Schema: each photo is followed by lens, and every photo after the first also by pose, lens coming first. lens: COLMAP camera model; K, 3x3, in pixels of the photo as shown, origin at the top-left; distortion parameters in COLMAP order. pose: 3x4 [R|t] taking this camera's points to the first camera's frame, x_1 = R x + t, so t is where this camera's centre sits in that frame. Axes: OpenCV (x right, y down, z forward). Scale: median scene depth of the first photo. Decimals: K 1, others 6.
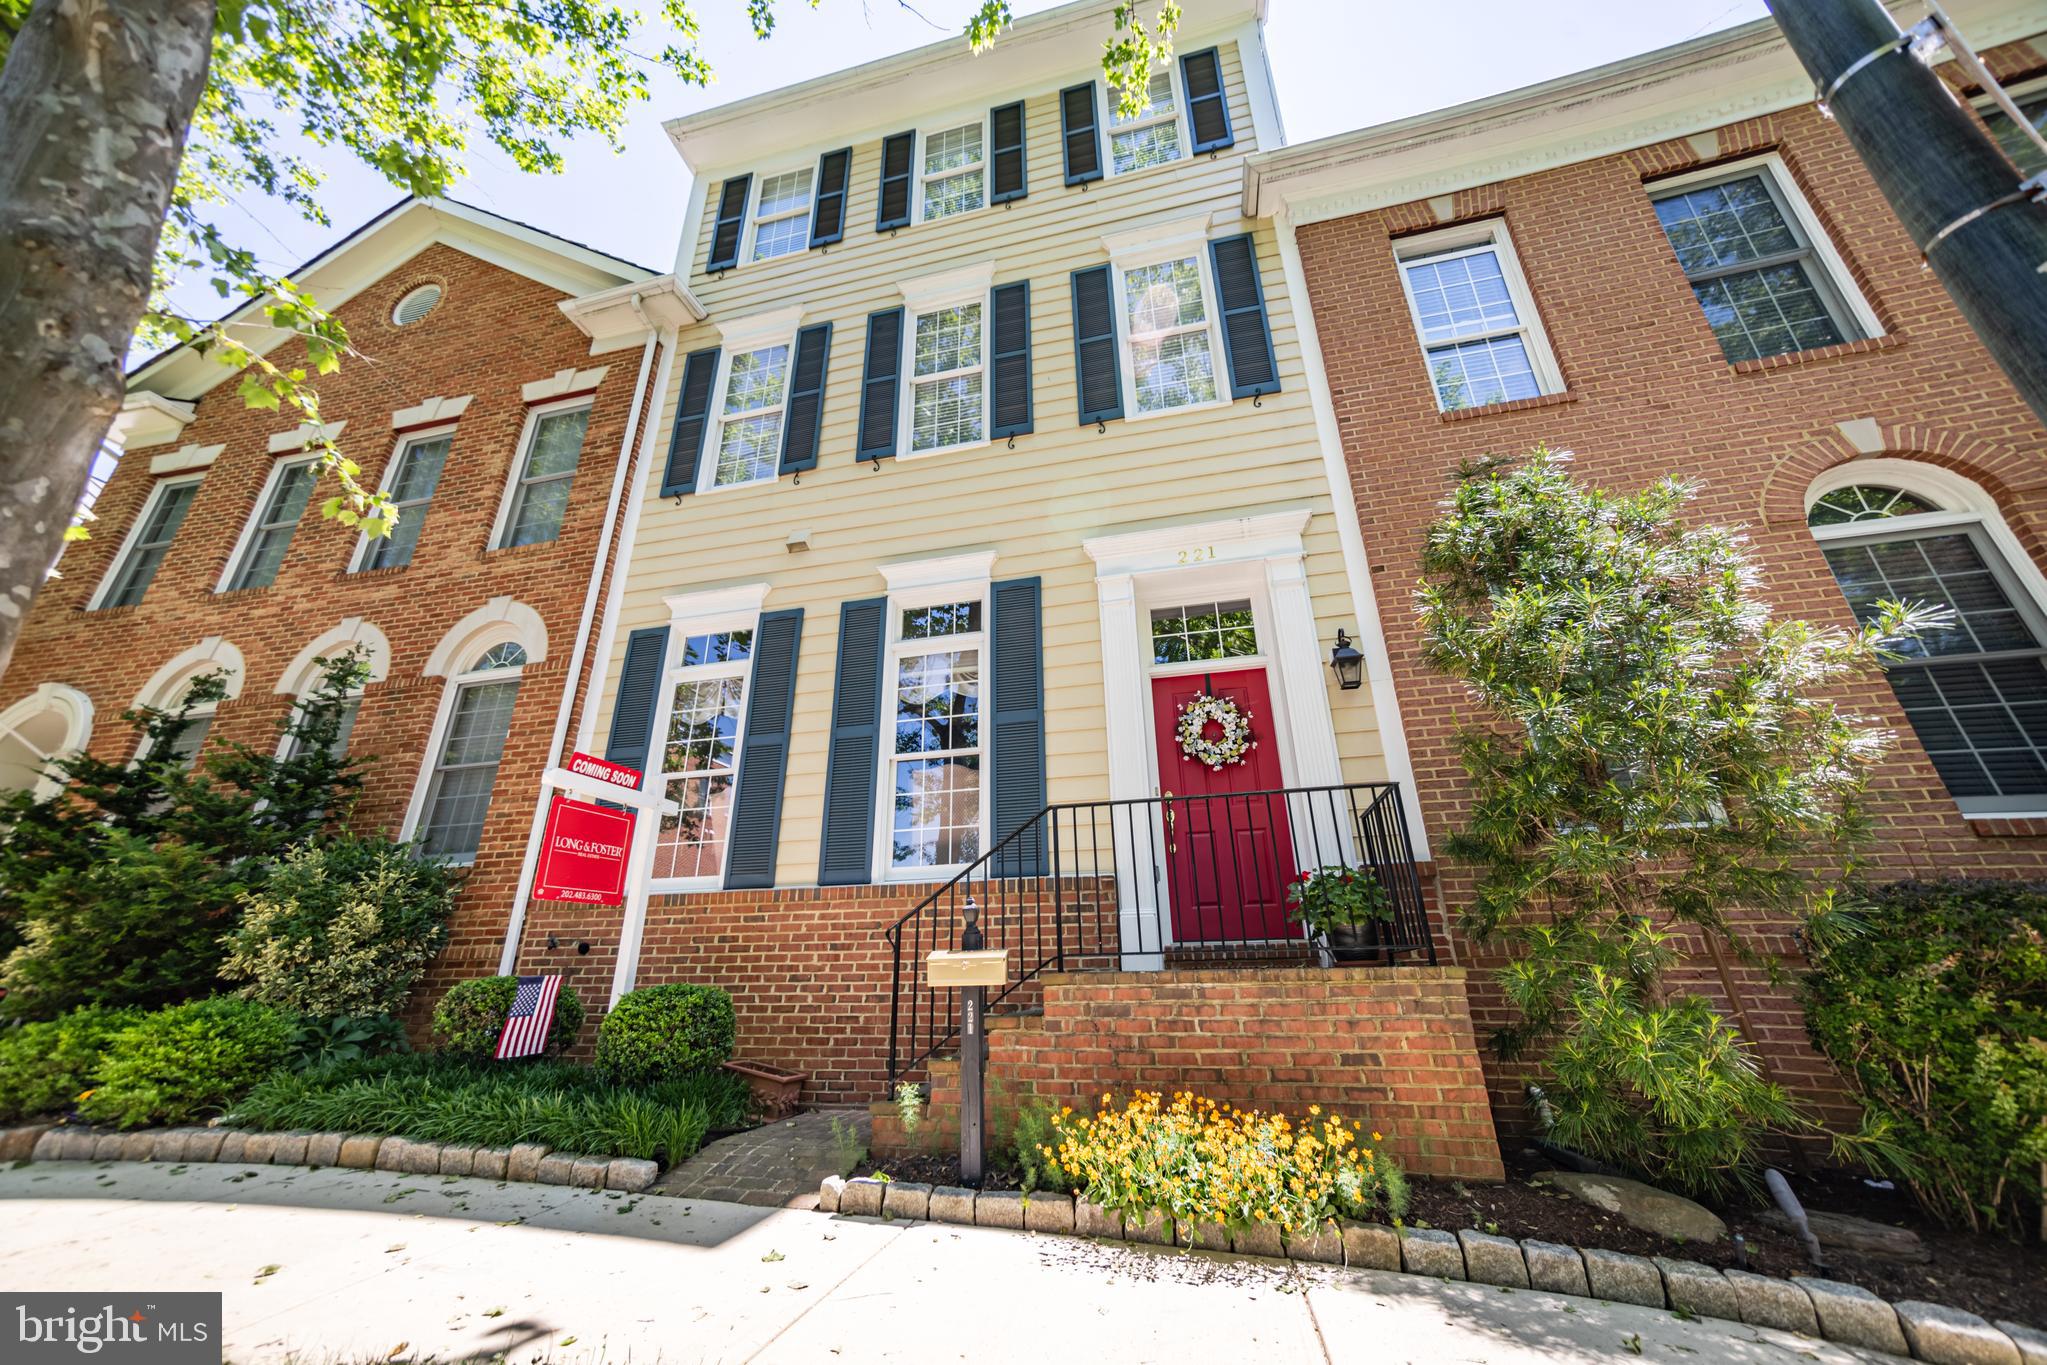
lens RADIAL K [[736.9, 0, 1022.7], [0, 736.9, 652.7], [0, 0, 1]] dist [-0.001275, -0.000164]
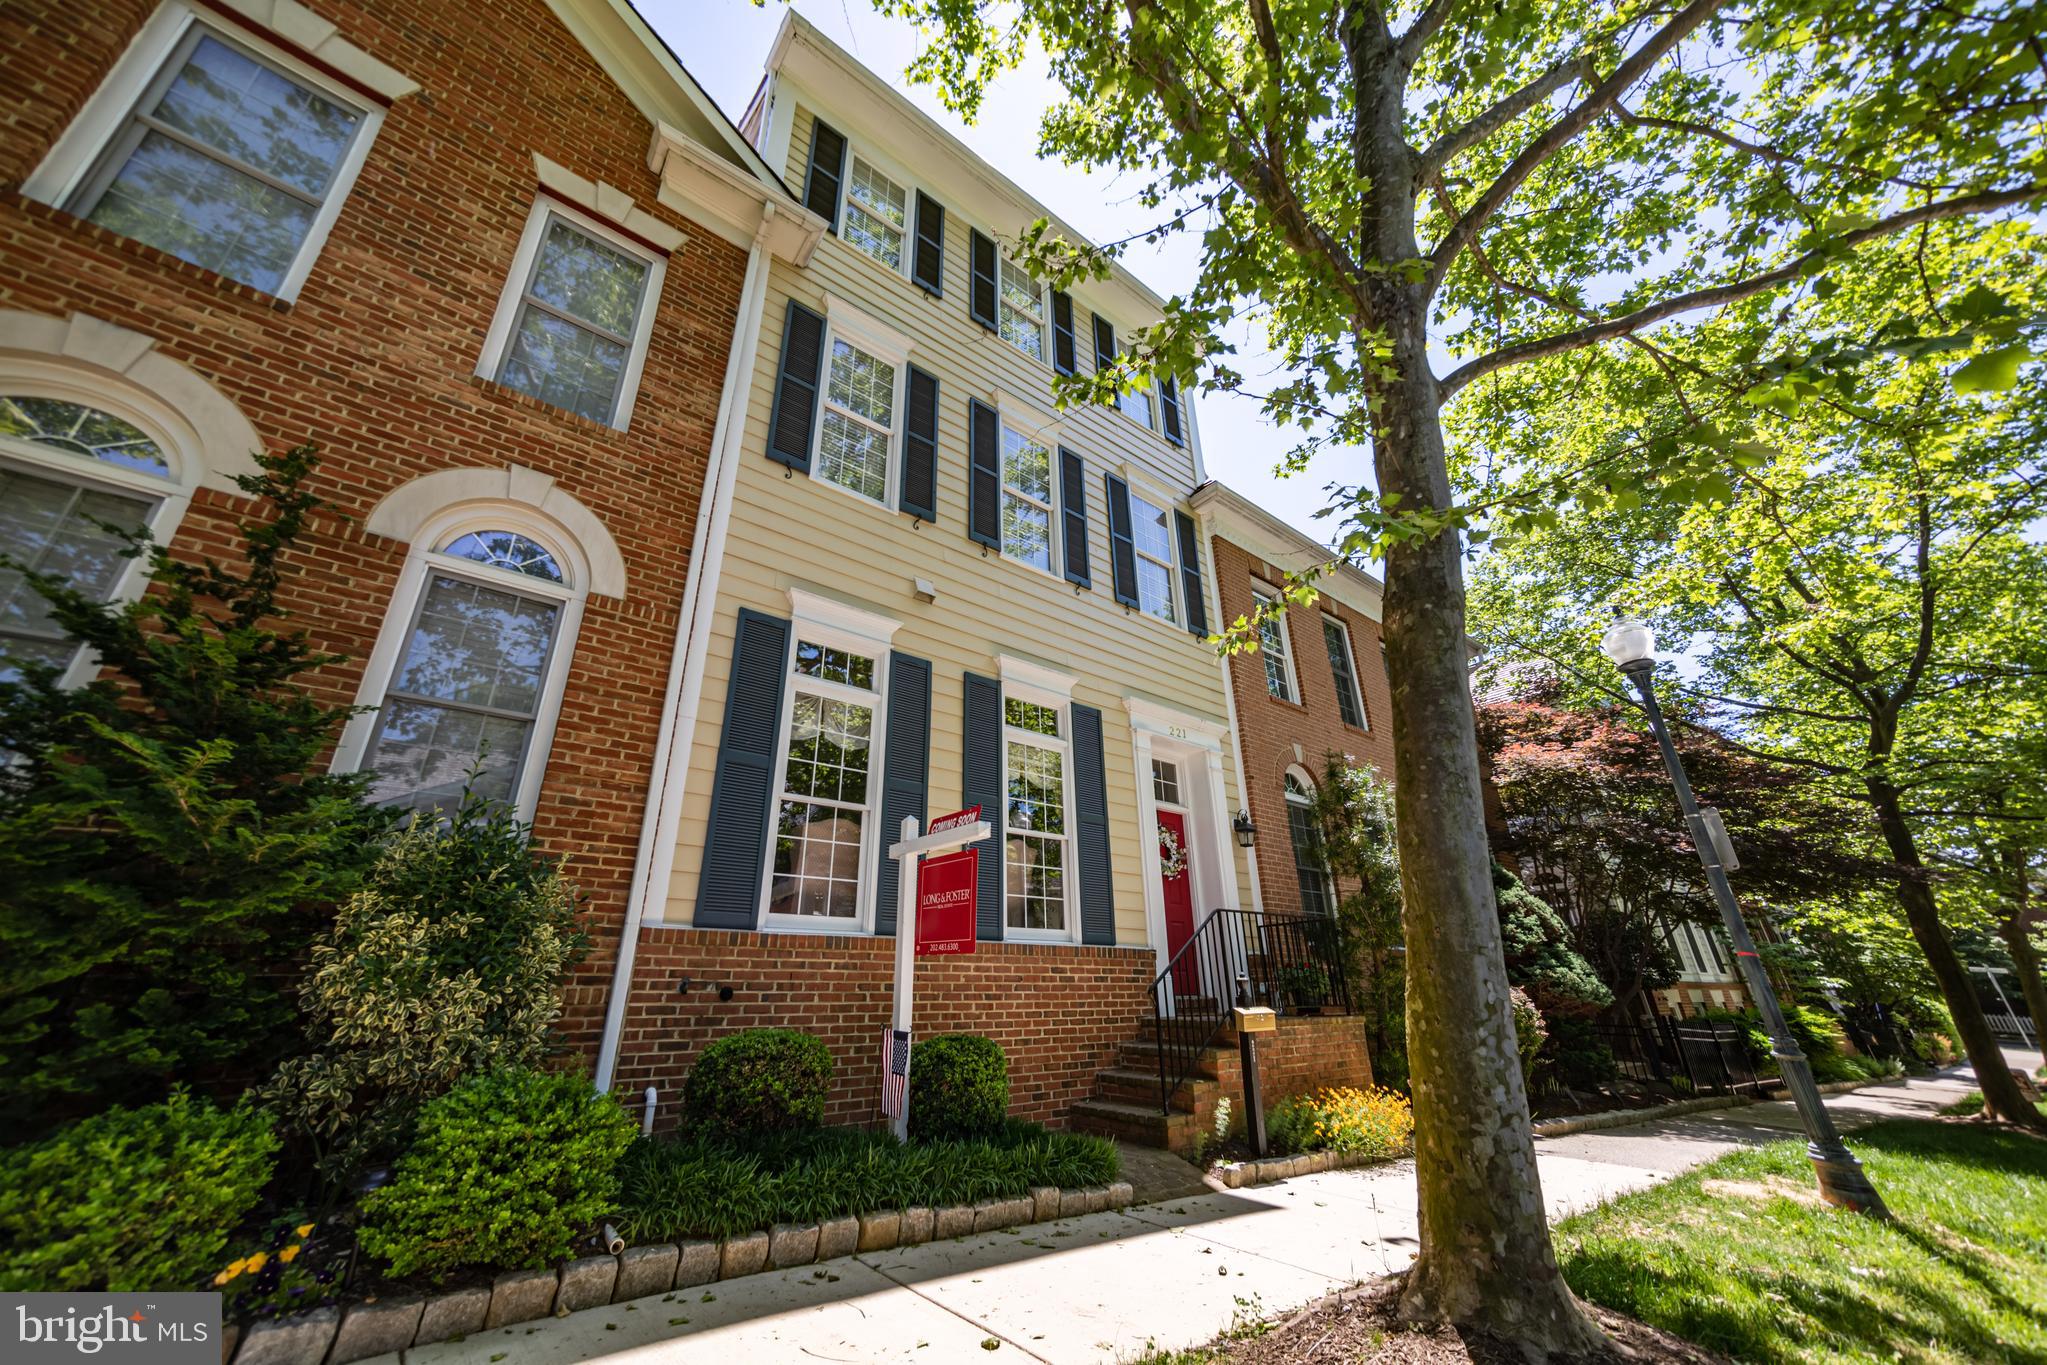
lens RADIAL K [[748.6, 0, 1016.3], [0, 748.6, 684.0], [0, 0, 1]] dist [-0.018080, 0.023234]
pose [[0.623381, 0.316904, 0.714821, -0.889672], [-0.291687, 0.942446, -0.163443, 0.095891], [-0.725476, -0.106617, 0.679940, 0.192956]]
